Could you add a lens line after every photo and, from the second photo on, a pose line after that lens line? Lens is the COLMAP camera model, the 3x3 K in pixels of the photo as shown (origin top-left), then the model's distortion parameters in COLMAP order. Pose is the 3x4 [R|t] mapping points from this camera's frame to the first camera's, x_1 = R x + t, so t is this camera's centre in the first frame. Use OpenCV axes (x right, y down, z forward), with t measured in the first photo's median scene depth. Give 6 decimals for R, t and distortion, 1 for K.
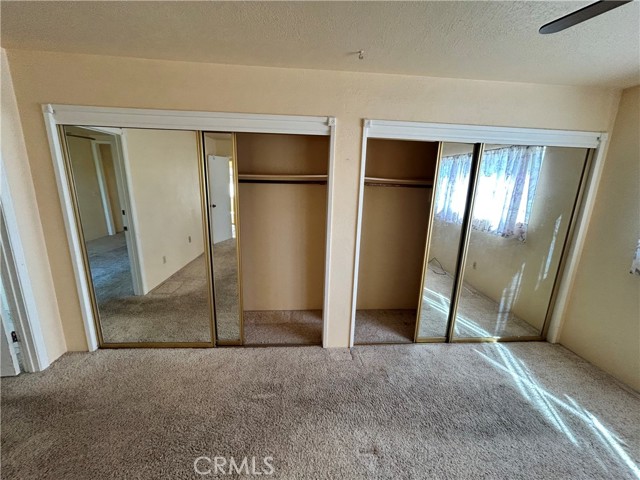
lens RADIAL K [[261.9, 0, 320.2], [0, 261.9, 238.6], [0, 0, 1]] dist [-0.000379, -0.000336]
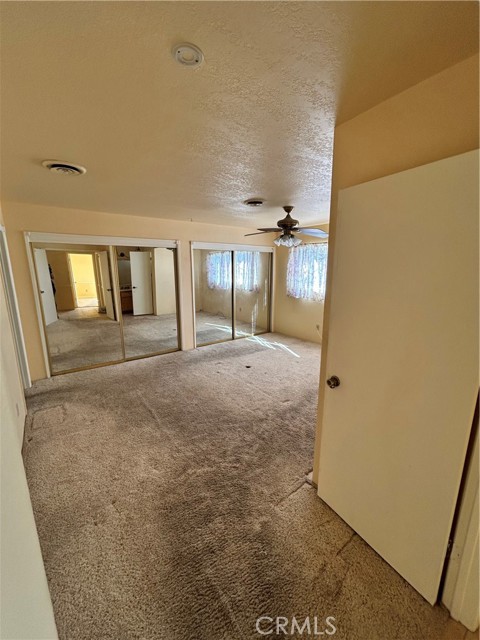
lens RADIAL K [[261.9, 0, 240.3], [0, 261.9, 319.7], [0, 0, 1]] dist [-0.000379, -0.000336]
pose [[0.844655, -0.136812, 0.517532, -0.599697], [0.141585, 0.989456, 0.030488, 0.176538], [-0.516247, 0.047523, 0.855120, -0.930646]]
